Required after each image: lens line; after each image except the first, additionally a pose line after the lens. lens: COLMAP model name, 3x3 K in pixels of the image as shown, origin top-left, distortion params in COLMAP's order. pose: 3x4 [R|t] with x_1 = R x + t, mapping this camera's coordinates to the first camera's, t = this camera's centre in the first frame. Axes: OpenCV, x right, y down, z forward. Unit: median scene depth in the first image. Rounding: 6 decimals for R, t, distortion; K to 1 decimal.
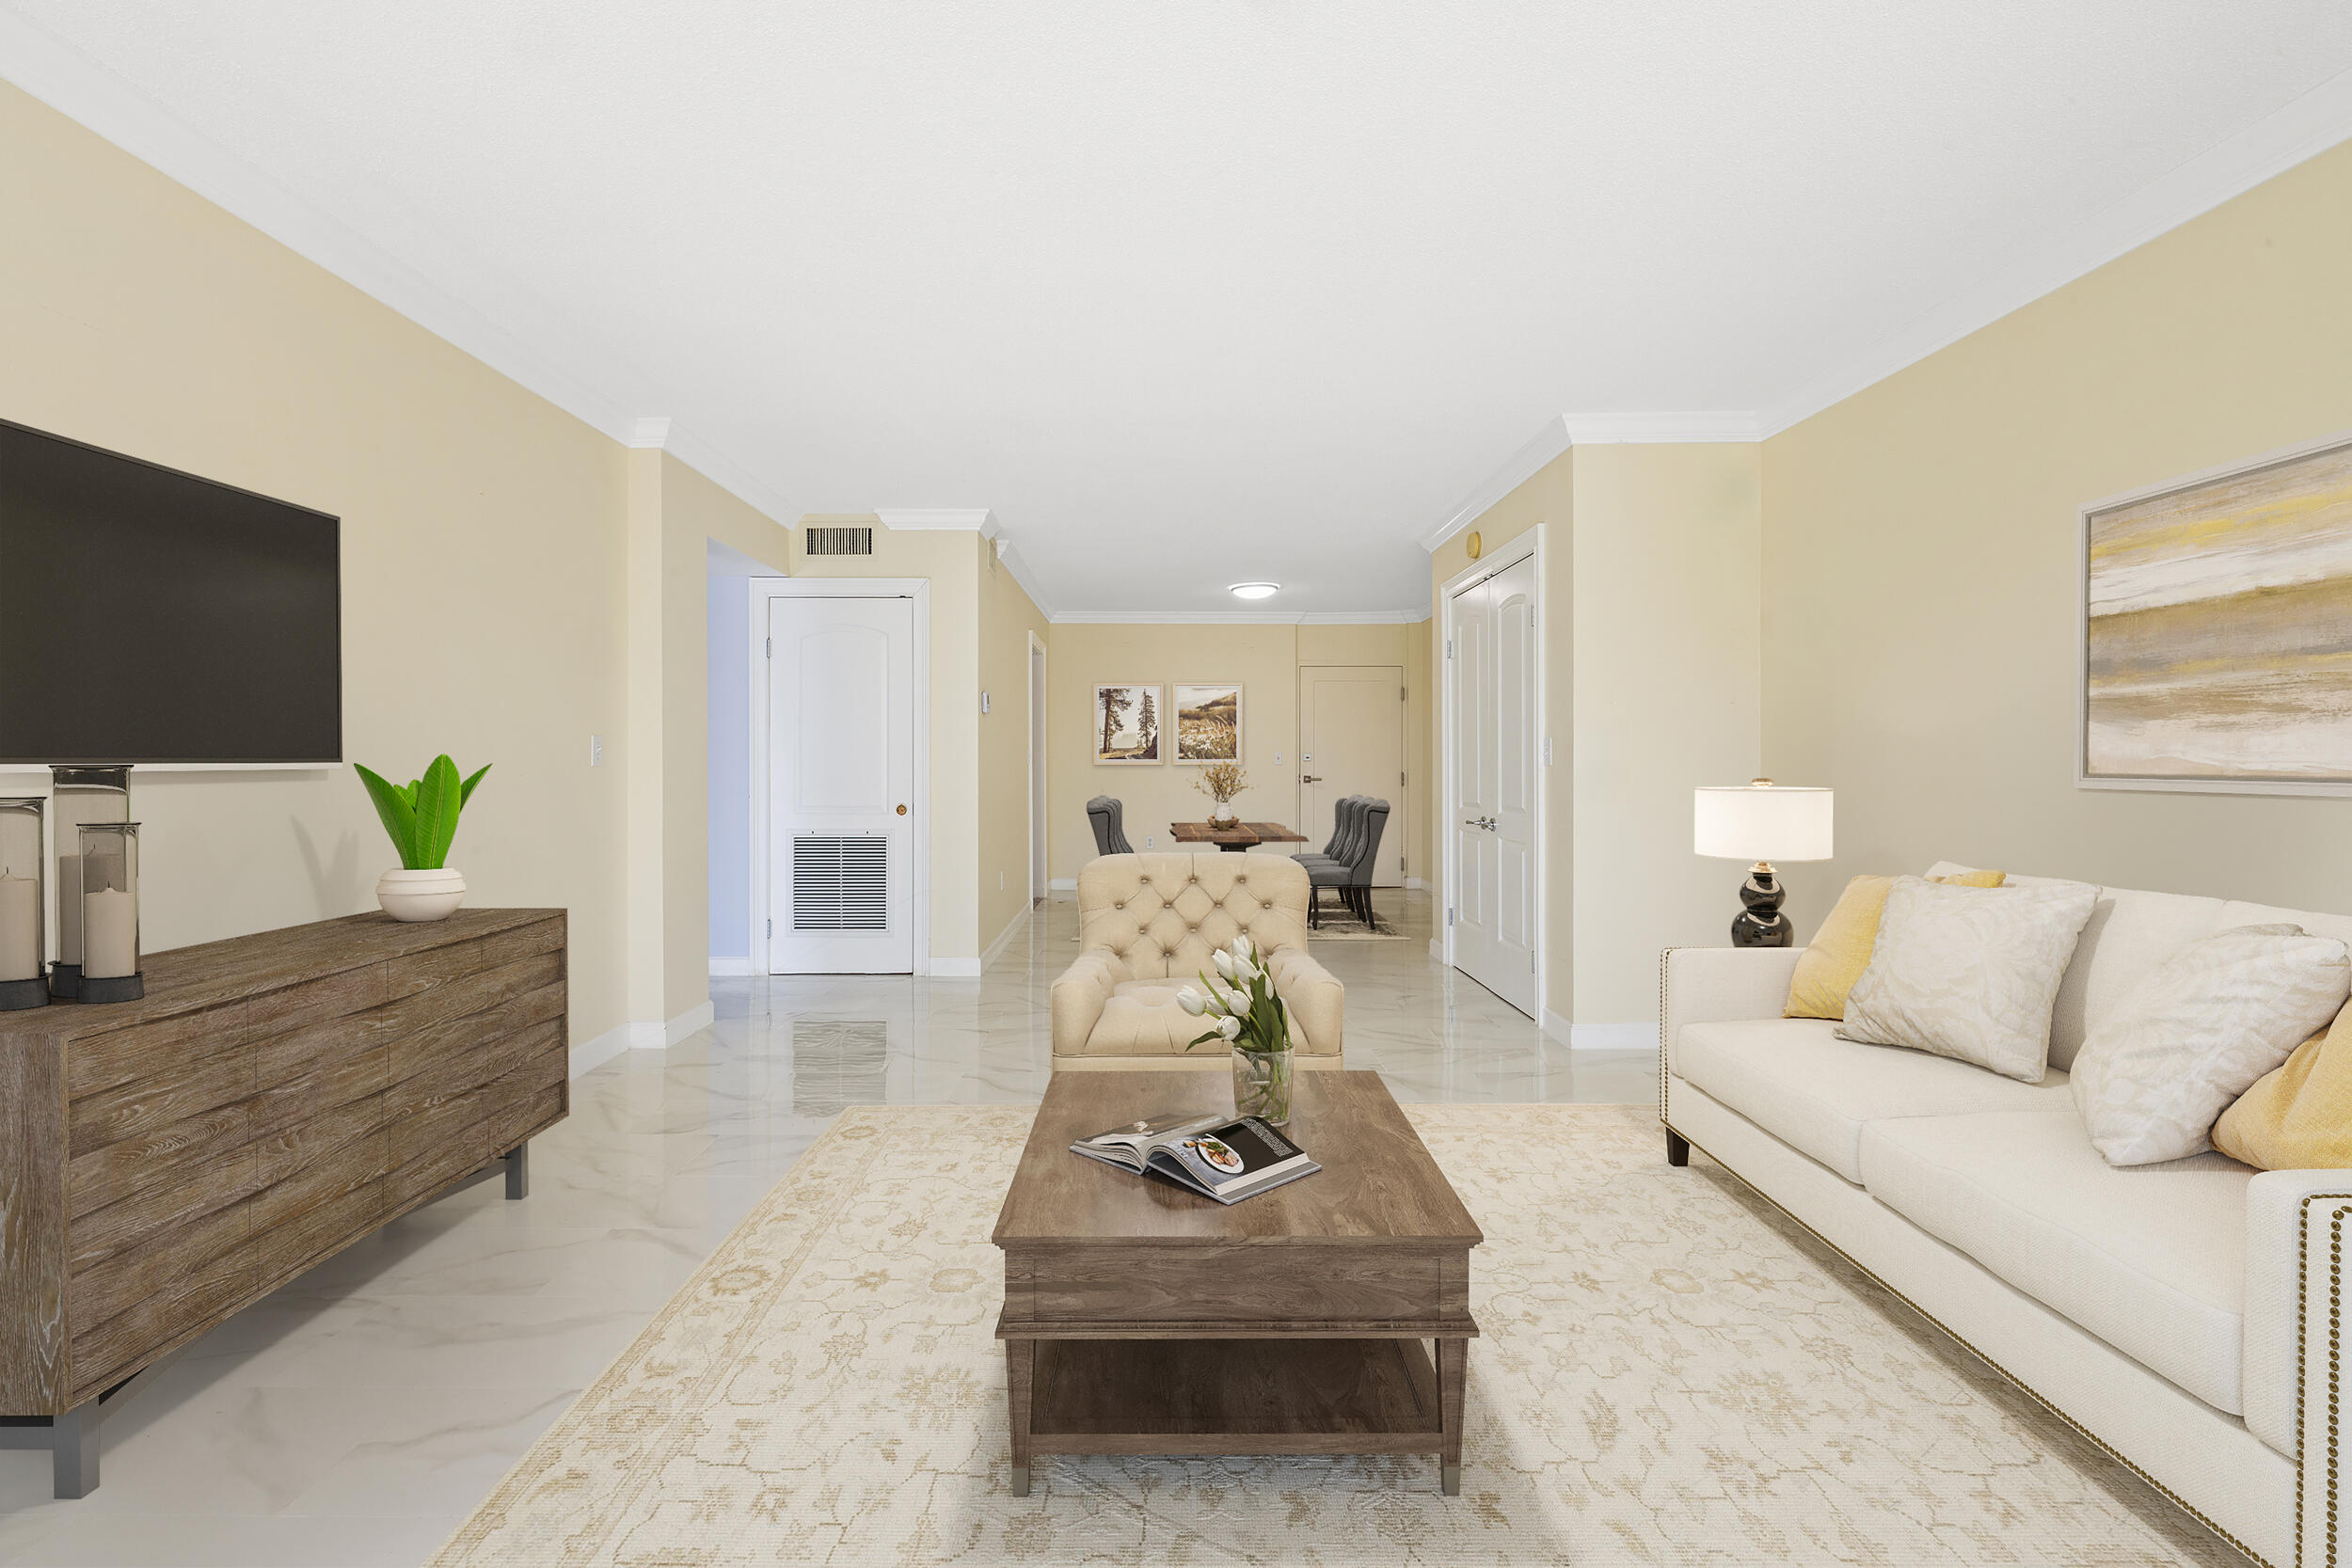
lens RADIAL K [[1129.6, 0, 1146.5], [0, 1129.6, 762.2], [0, 0, 1]] dist [-0.002082, 0.000064]
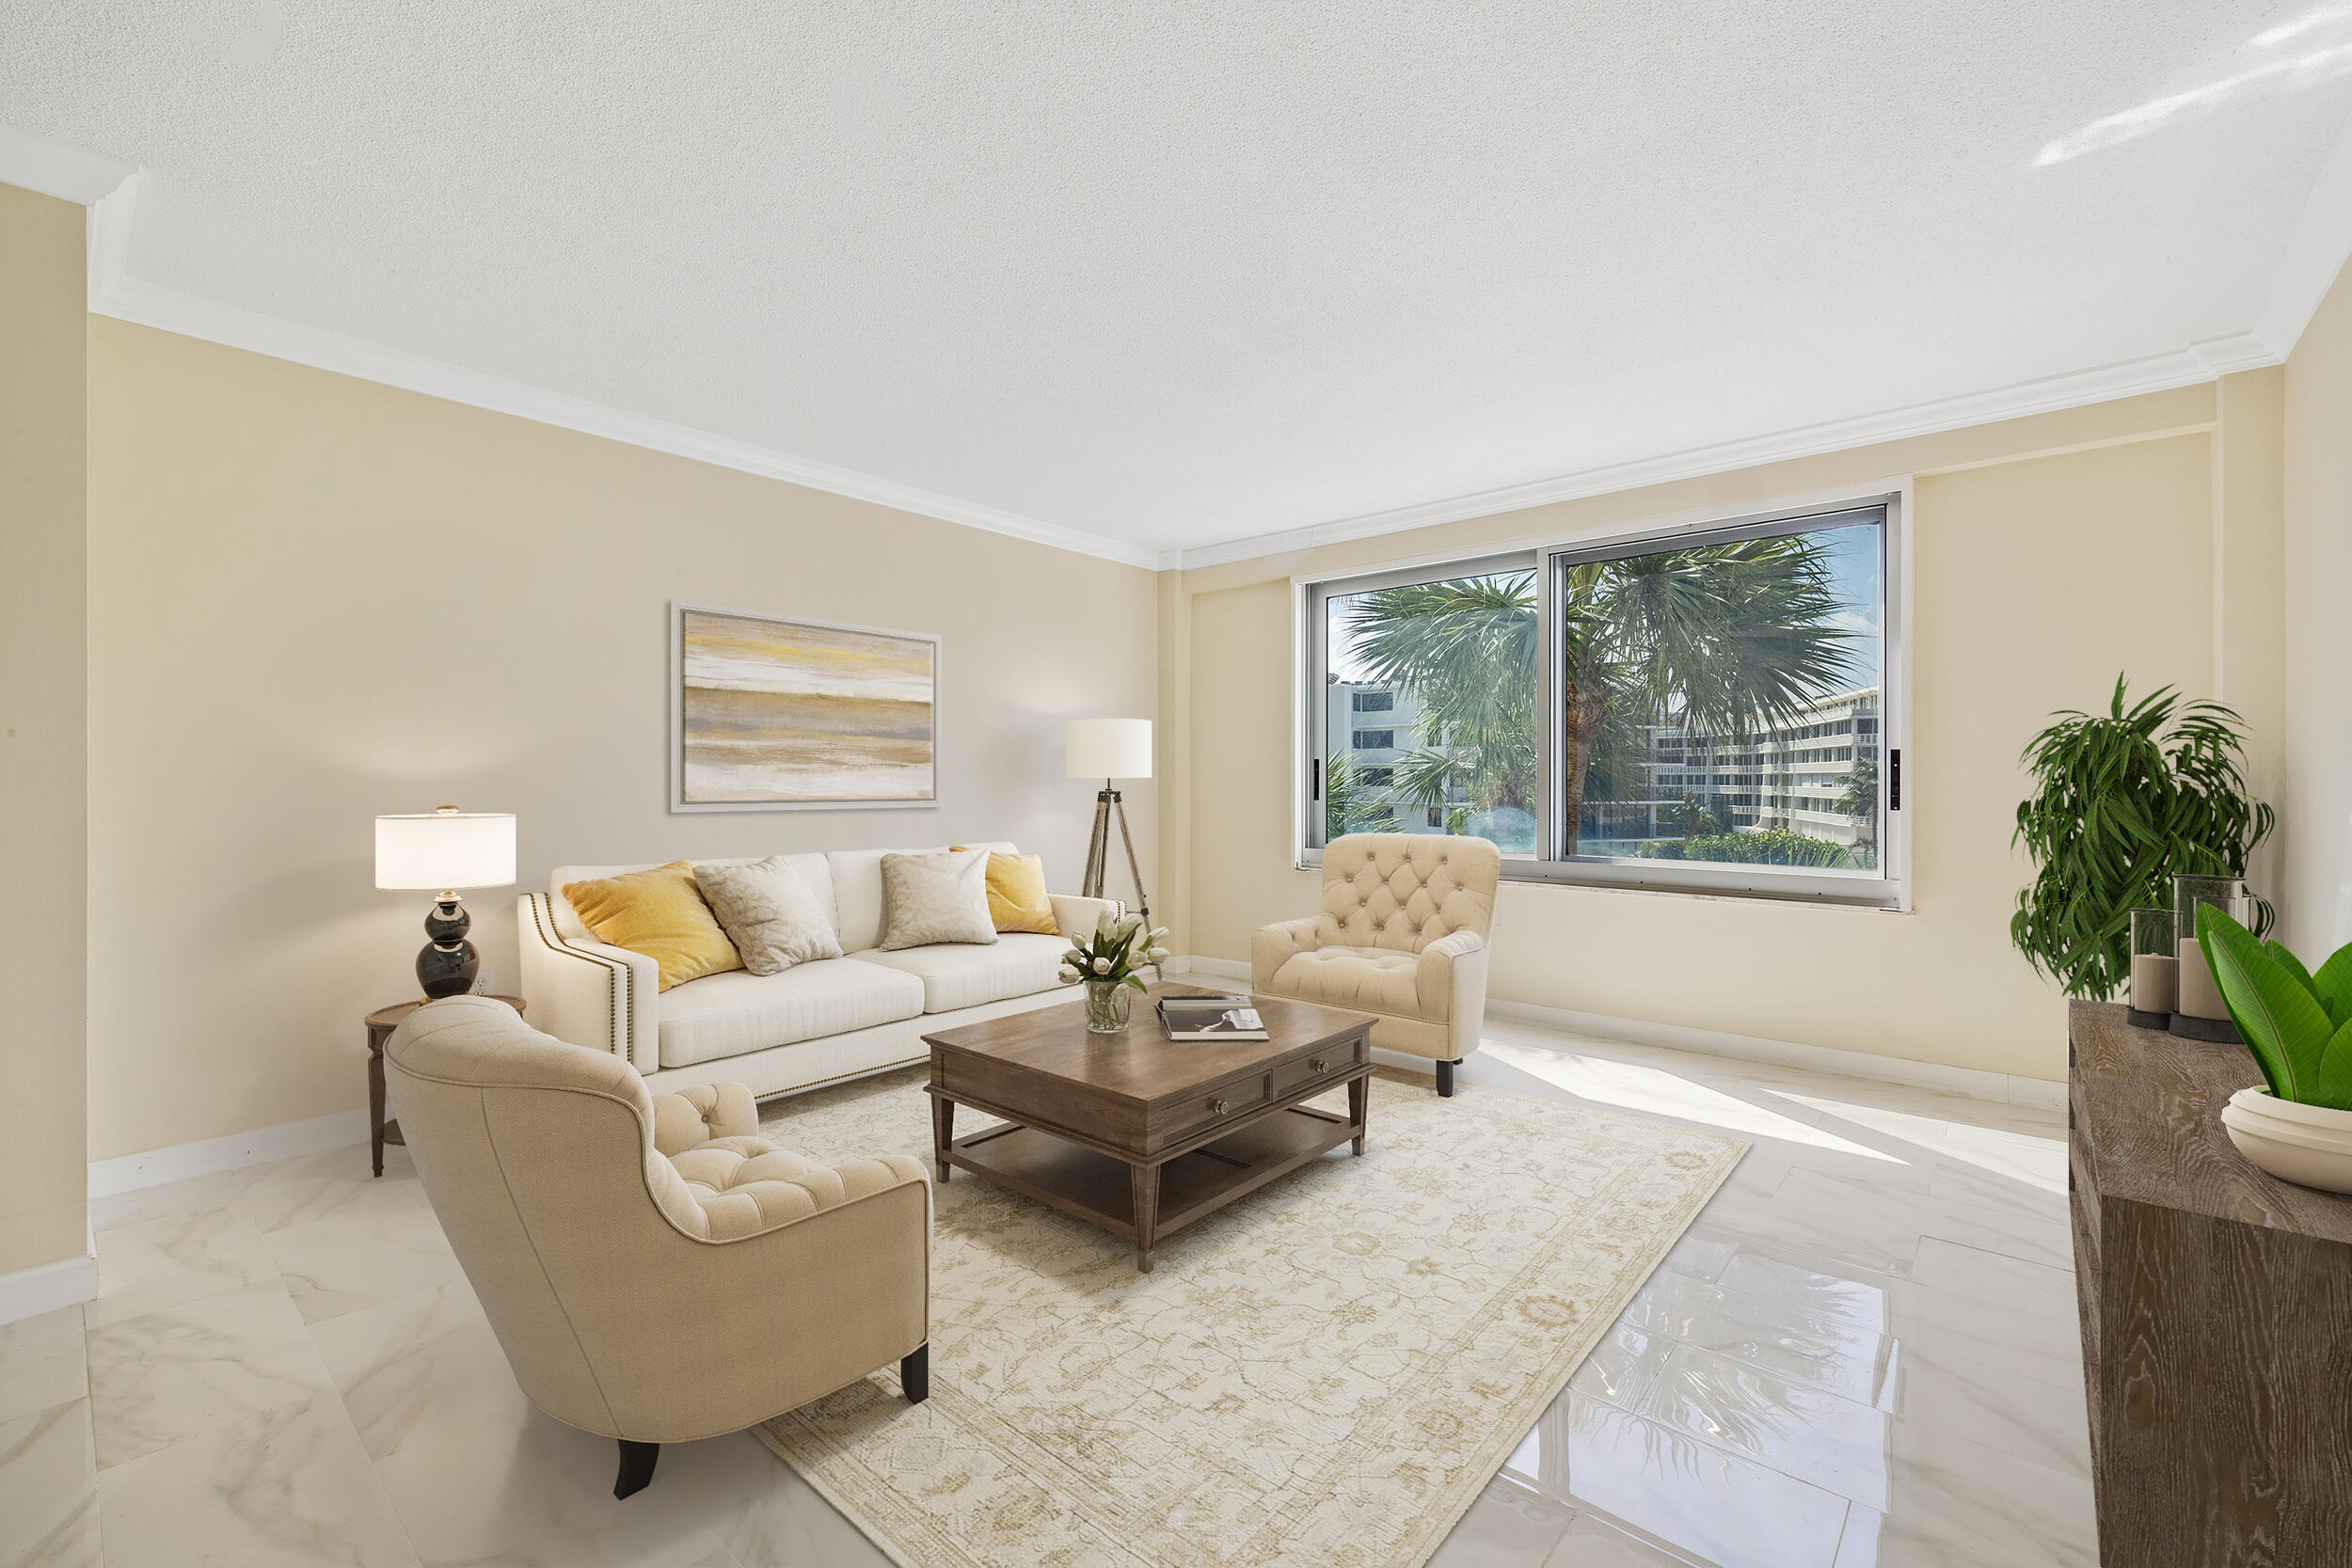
lens RADIAL K [[993.0, 0, 1158.4], [0, 993.0, 776.3], [0, 0, 1]] dist [-0.000337, 0.000937]
pose [[-0.747576, 0.005528, 0.664154, -0.665453], [0.001938, 0.999979, -0.006141, -0.005387], [-0.664174, -0.003304, -0.747571, 1.821427]]
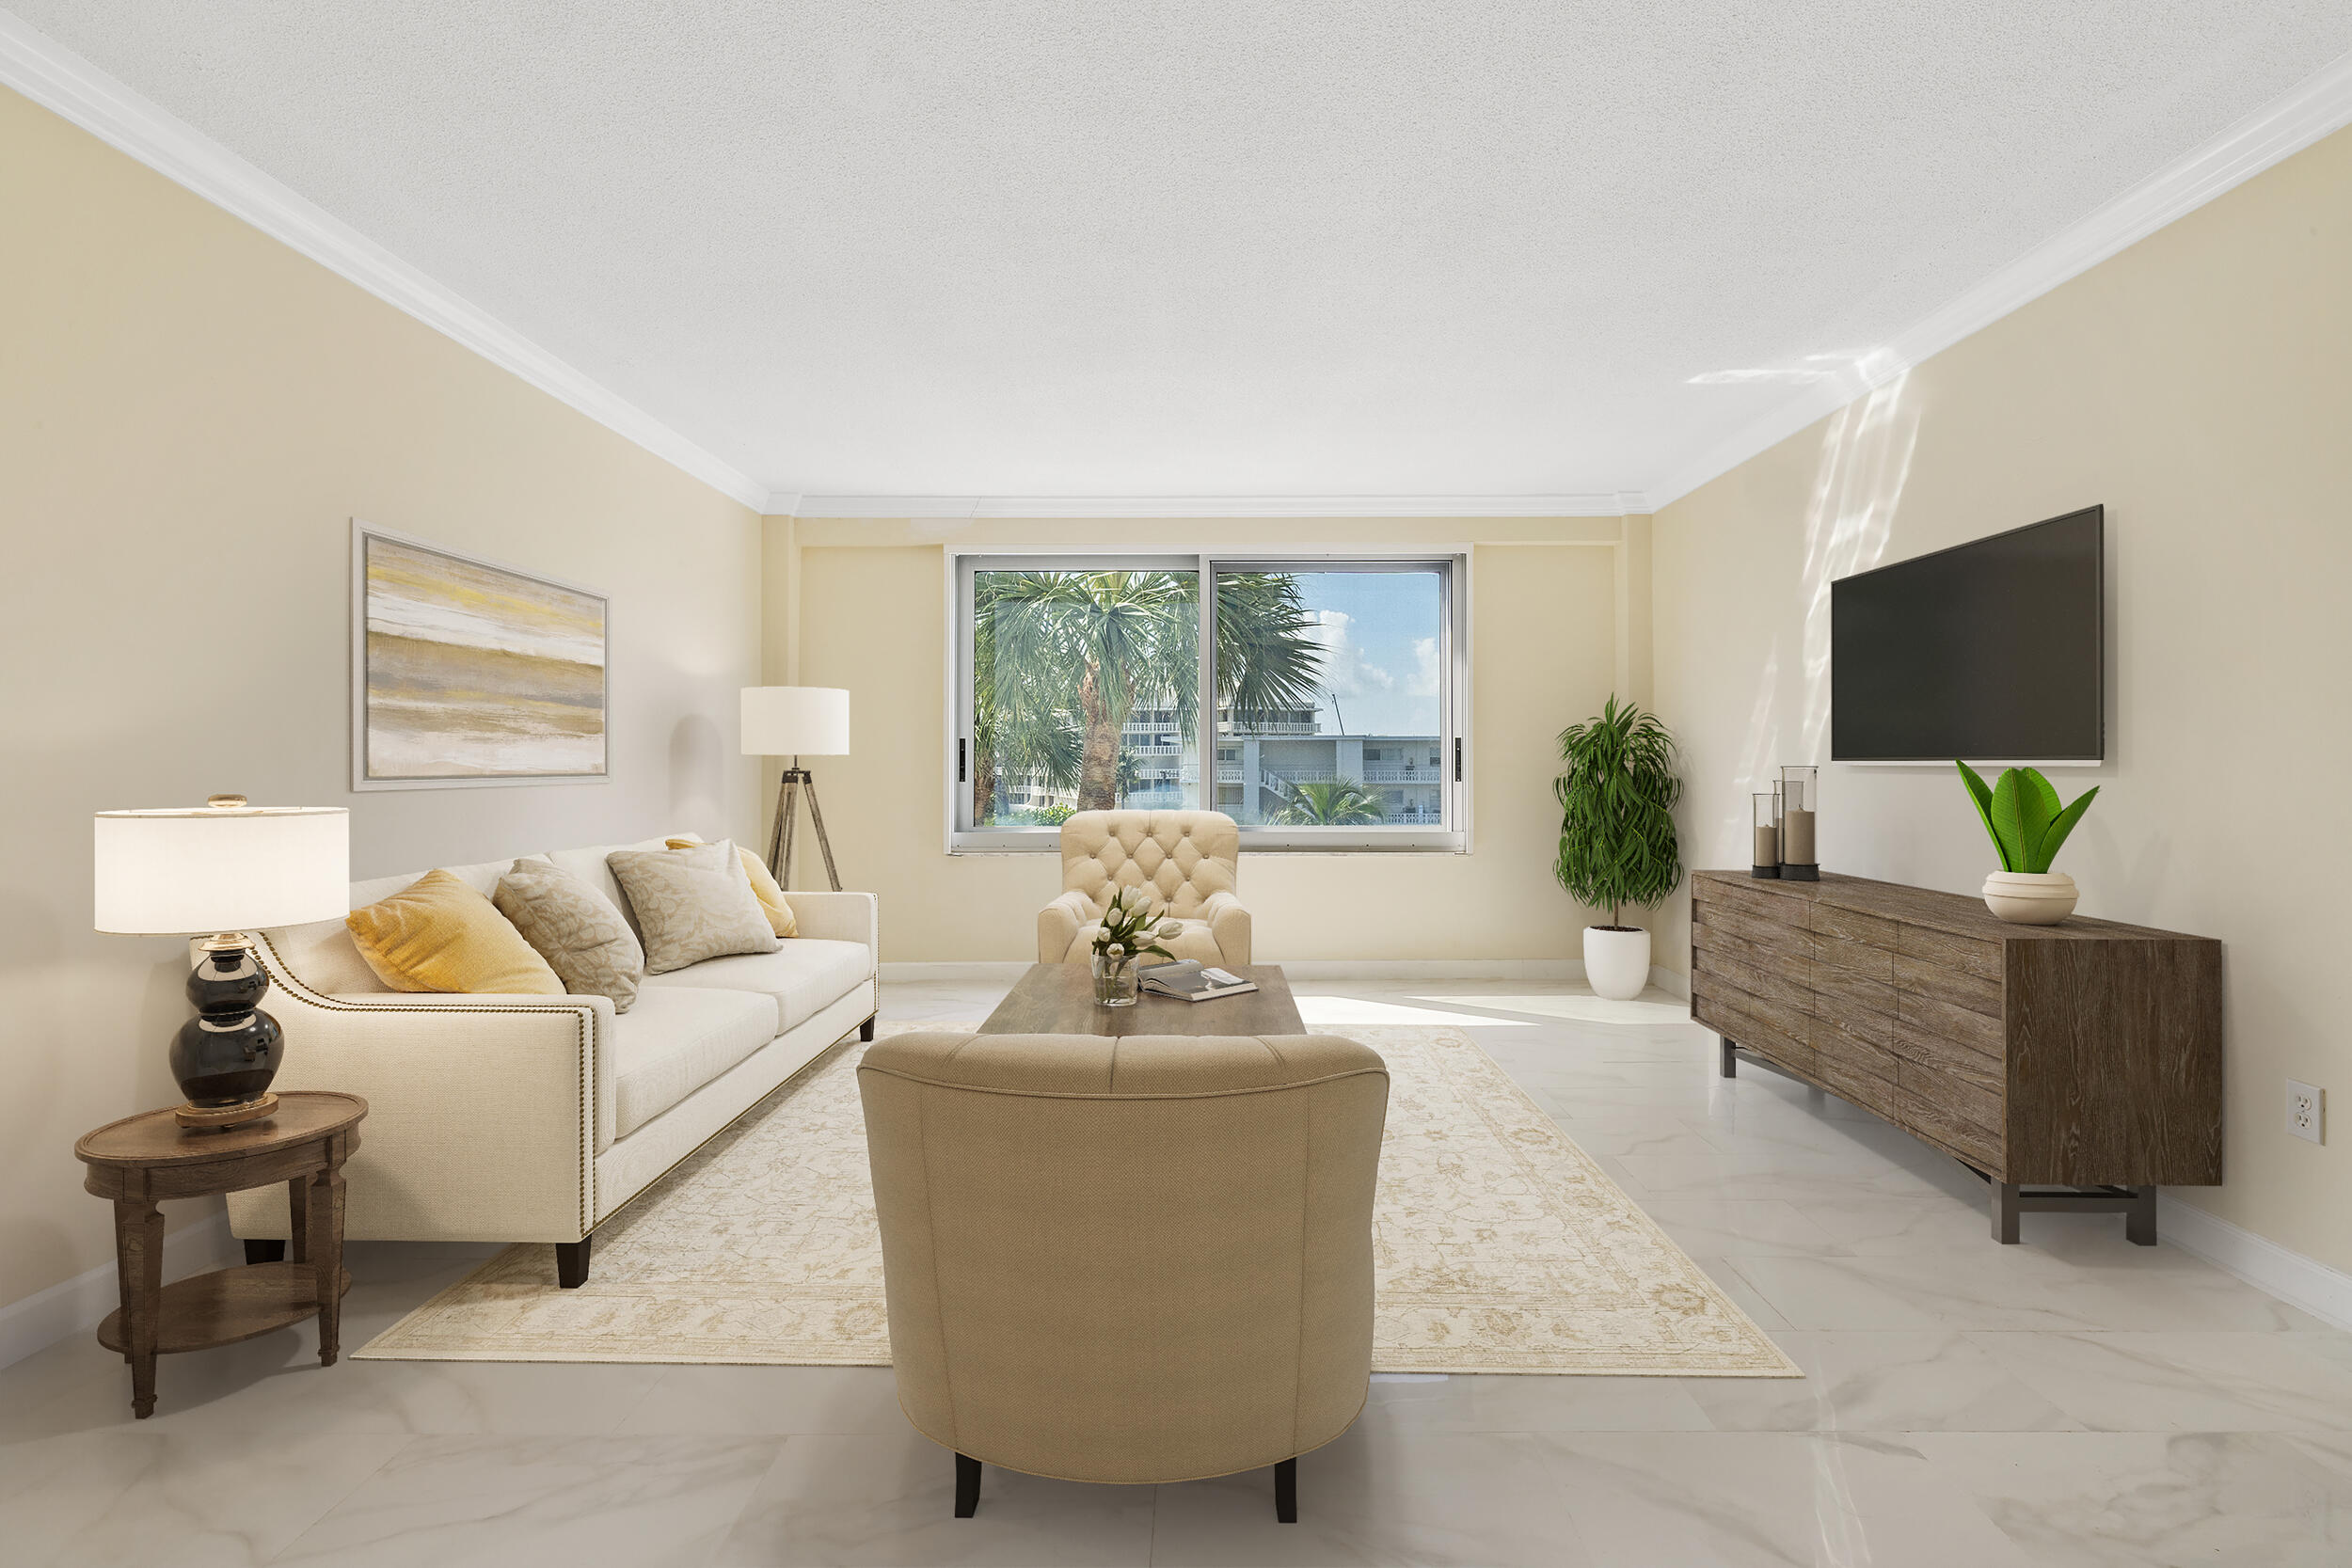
lens RADIAL K [[1129.6, 0, 1146.5], [0, 1129.6, 762.2], [0, 0, 1]] dist [-0.002082, 0.000064]
pose [[-0.999675, -0.001056, 0.025490, 0.078819], [-0.001024, 0.999999, 0.001239, -0.006328], [-0.025491, 0.001212, -0.999674, 2.337900]]
